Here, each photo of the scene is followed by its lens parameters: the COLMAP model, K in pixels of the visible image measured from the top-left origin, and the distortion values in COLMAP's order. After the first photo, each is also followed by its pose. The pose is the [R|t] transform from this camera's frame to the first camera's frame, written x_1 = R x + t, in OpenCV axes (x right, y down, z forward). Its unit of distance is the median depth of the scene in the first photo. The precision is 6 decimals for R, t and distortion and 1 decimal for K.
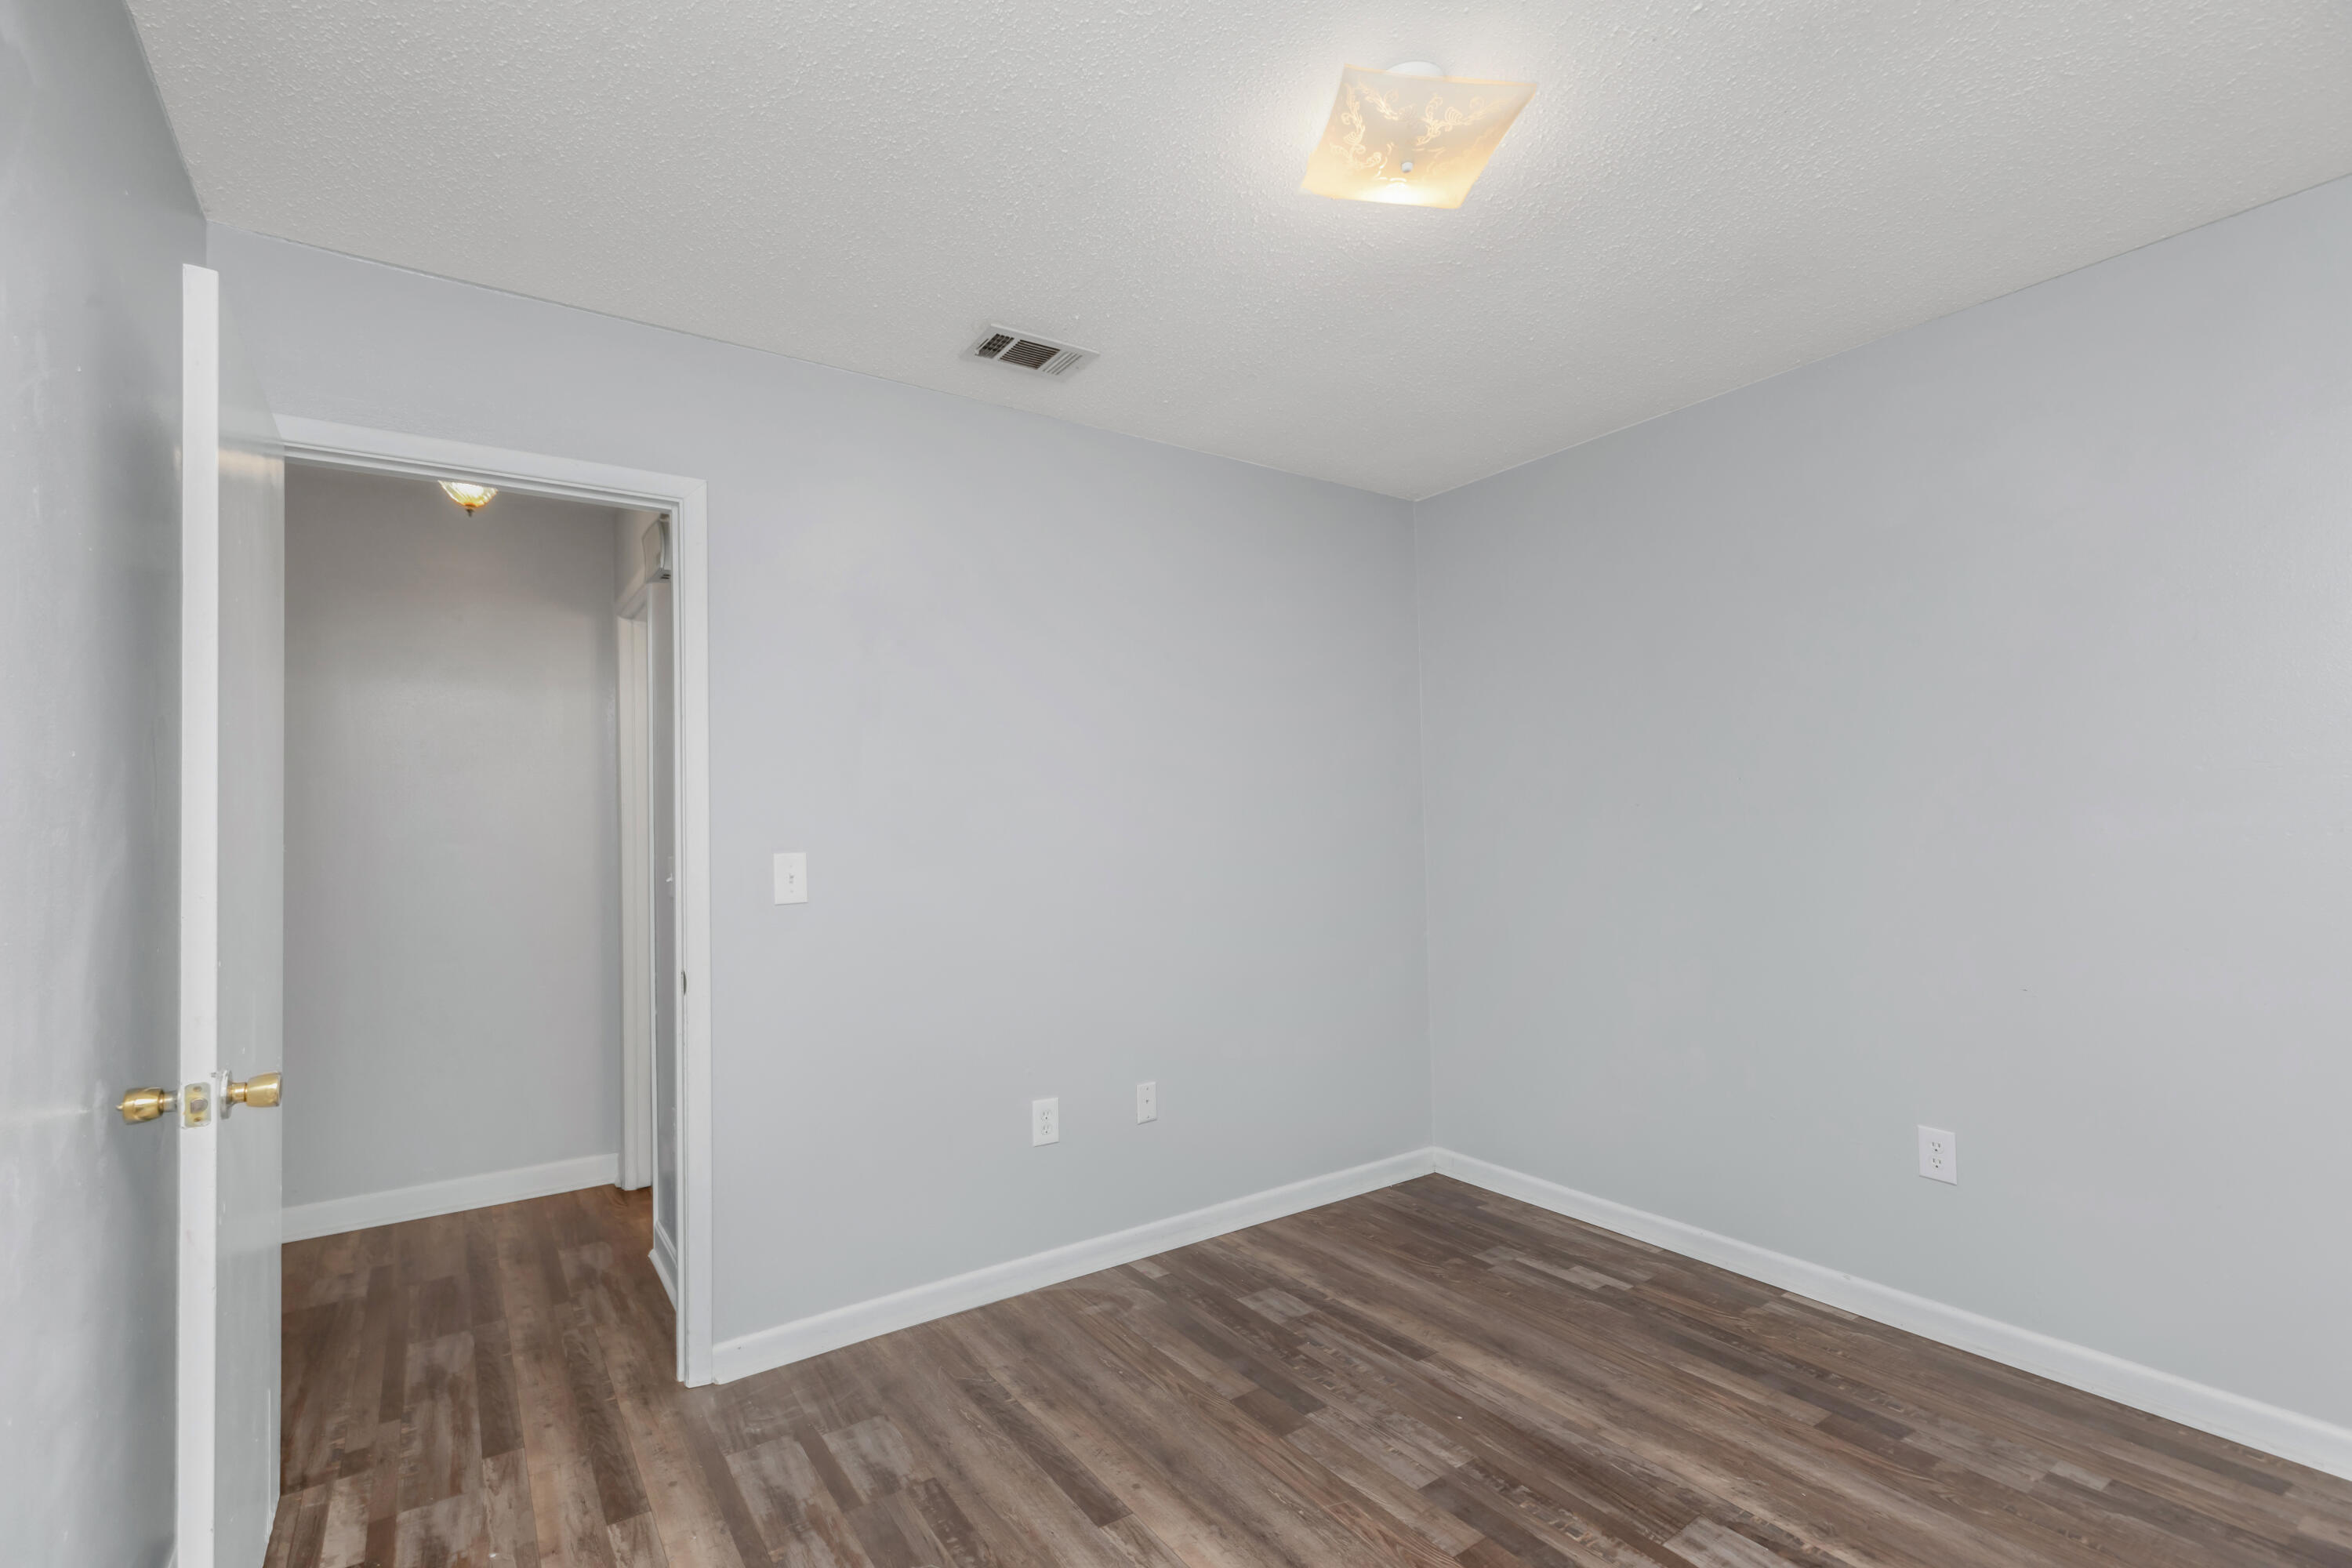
lens RADIAL K [[1074.2, 0, 1143.1], [0, 1074.2, 799.8], [0, 0, 1]] dist [0.002769, 0.000574]
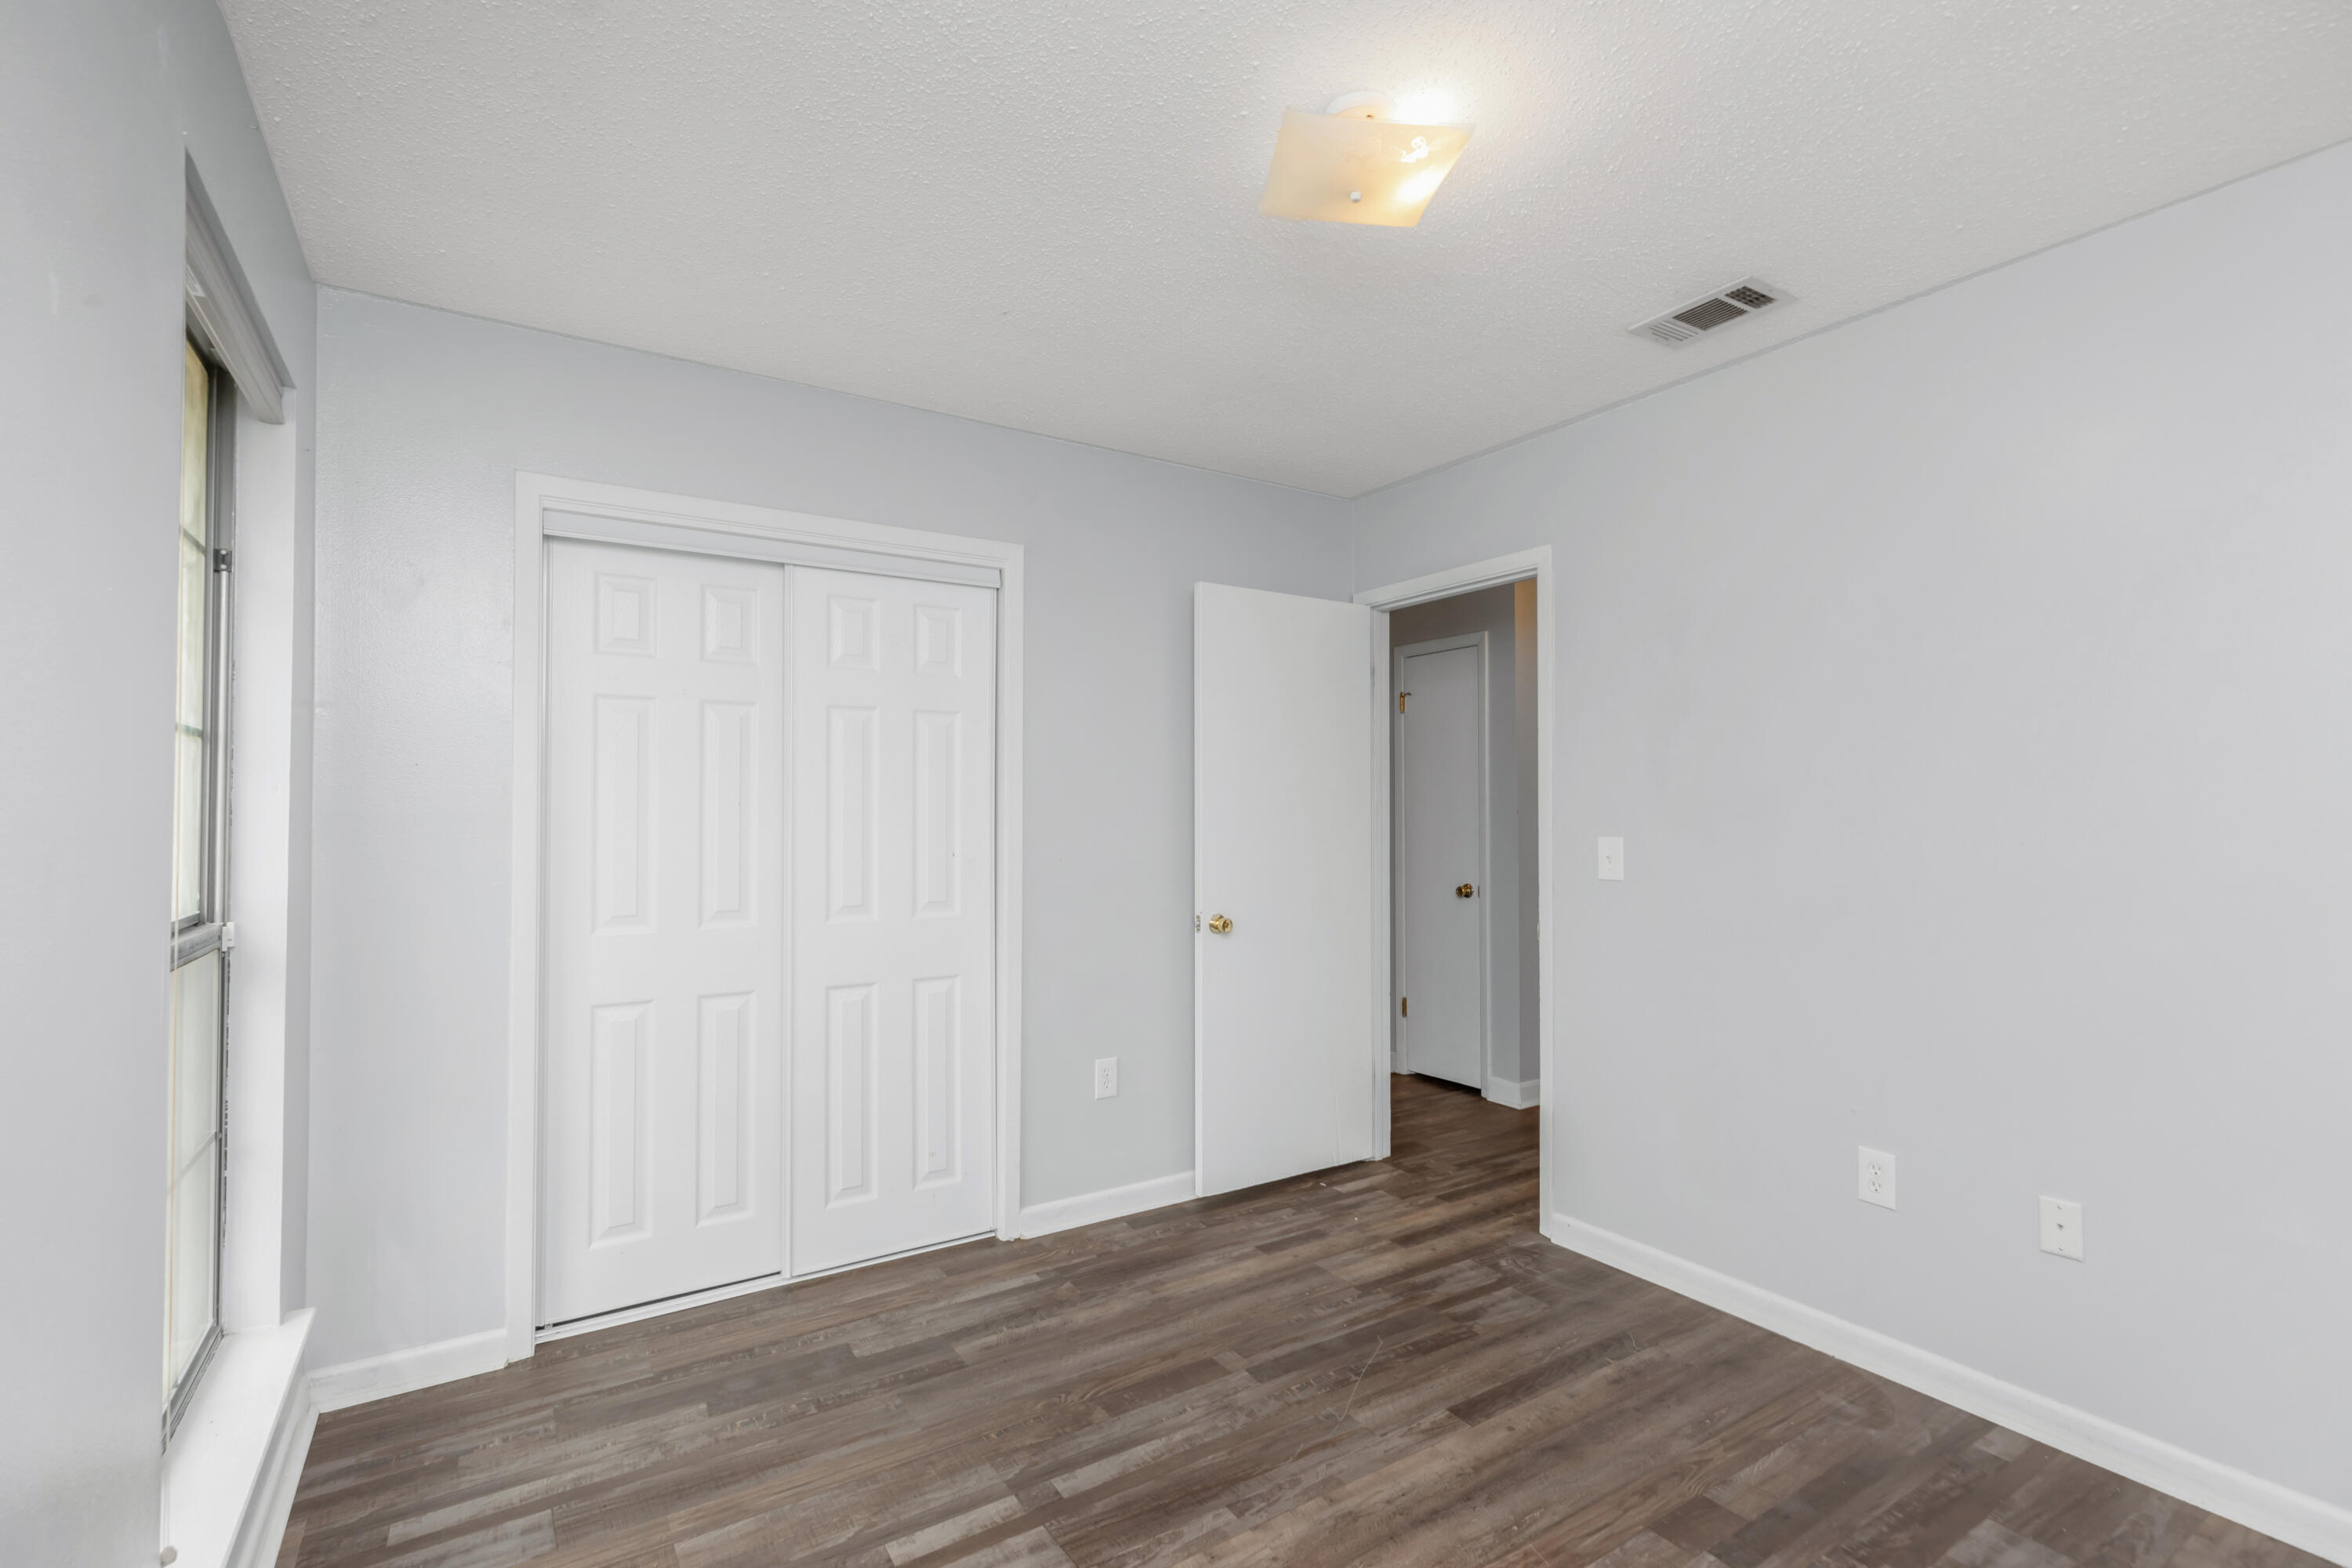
lens RADIAL K [[1074.2, 0, 1143.1], [0, 1074.2, 799.8], [0, 0, 1]] dist [0.002769, 0.000574]
pose [[-0.057626, 0.013707, -0.998244, 0.947559], [0.027867, 0.999538, 0.012116, -0.020899], [0.997949, -0.027120, -0.057982, 0.610868]]
